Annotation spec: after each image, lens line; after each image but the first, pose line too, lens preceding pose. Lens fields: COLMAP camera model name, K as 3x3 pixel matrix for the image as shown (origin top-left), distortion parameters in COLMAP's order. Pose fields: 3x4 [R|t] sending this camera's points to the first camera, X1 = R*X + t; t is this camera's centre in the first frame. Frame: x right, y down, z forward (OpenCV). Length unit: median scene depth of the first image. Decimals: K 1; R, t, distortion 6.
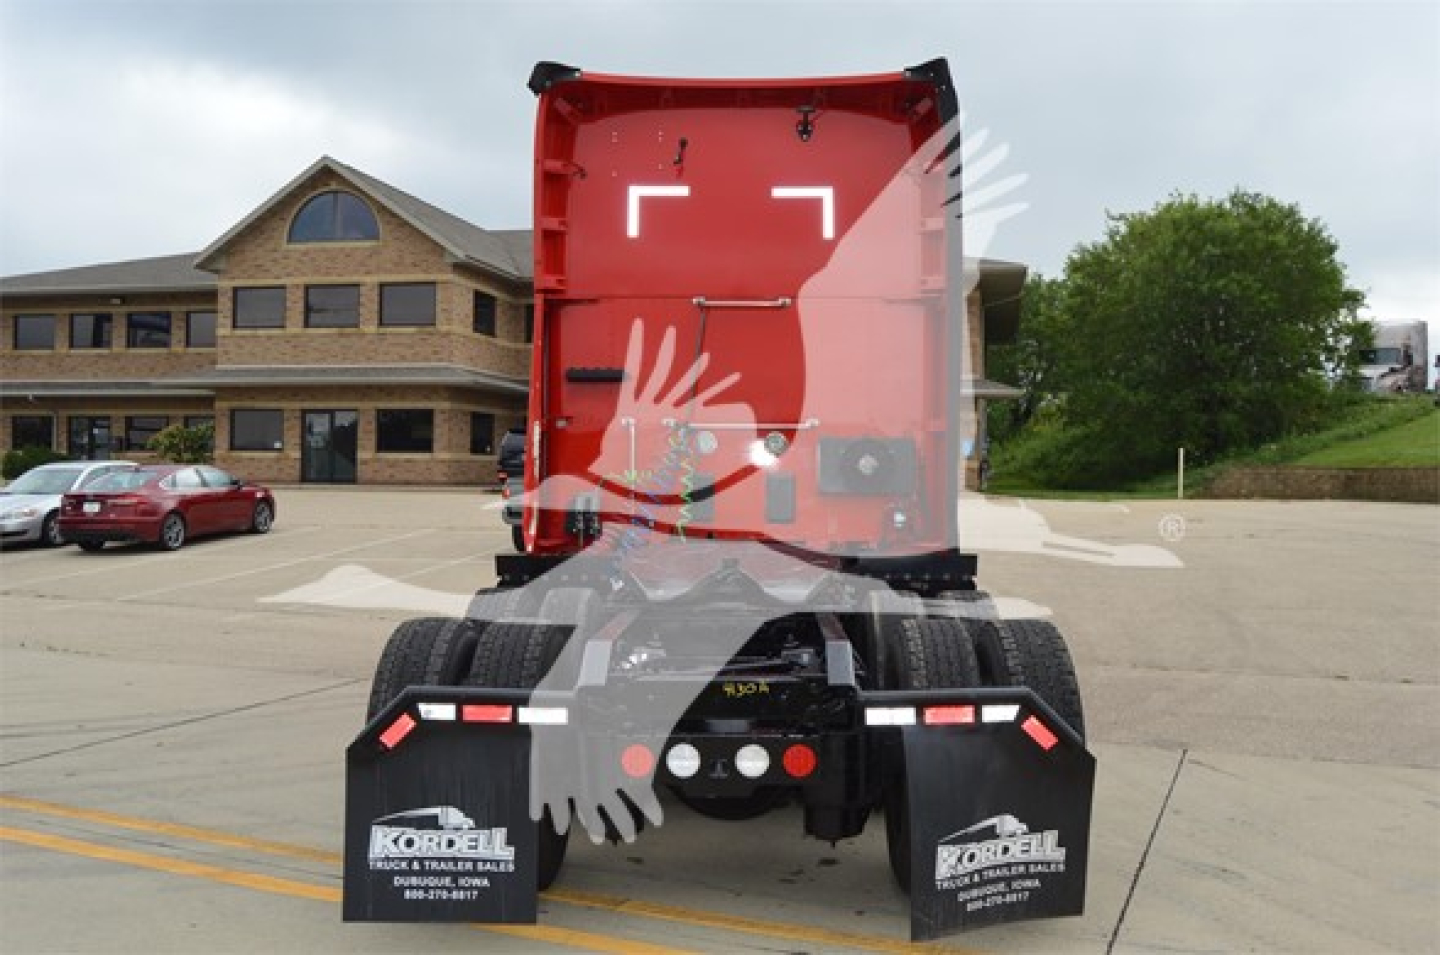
lens RADIAL K [[1278.8, 0, 723.0], [0, 1278.8, 474.3], [0, 0, 1]] dist [-0.069430, -0.000810]
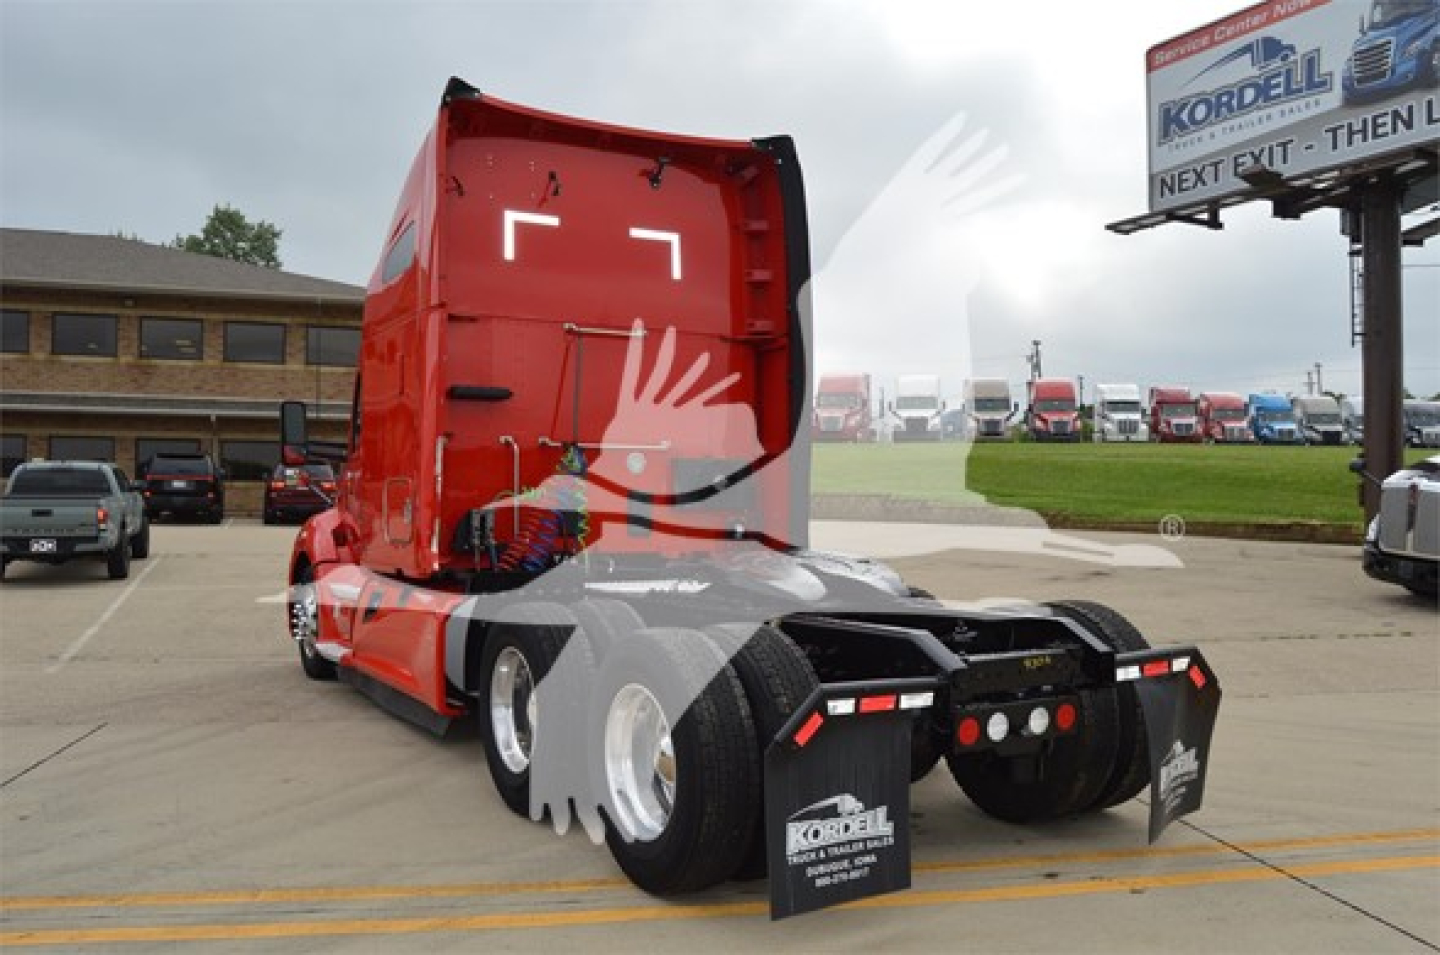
lens RADIAL K [[1196.2, 0, 720.8], [0, 1196.2, 477.3], [0, 0, 1]] dist [-0.073978, 0.016145]
pose [[0.843271, 0.005970, 0.537456, -0.849627], [0.002991, 0.999871, -0.015798, 0.008263], [-0.537481, 0.014929, 0.843144, 0.200132]]
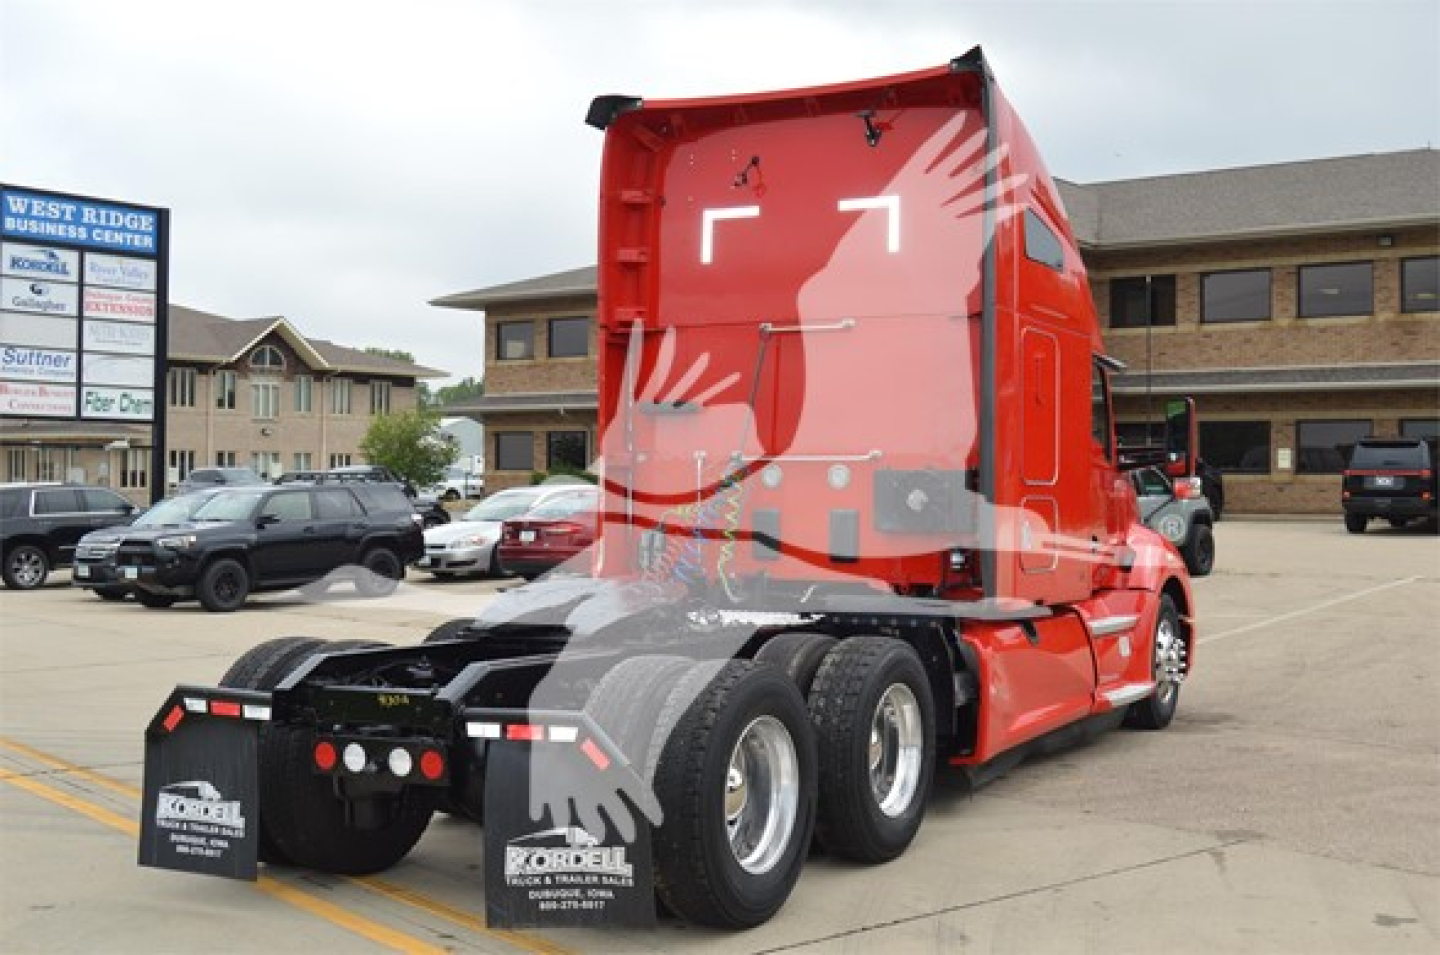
lens RADIAL K [[1698.0, 0, 718.3], [0, 1698.0, 476.0], [0, 0, 1]] dist [-0.049355, 0.000000]
pose [[0.890920, -0.007077, -0.454105, 0.999118], [0.002452, 0.999939, -0.010774, -0.021809], [0.454153, 0.008486, 0.890883, -0.263074]]
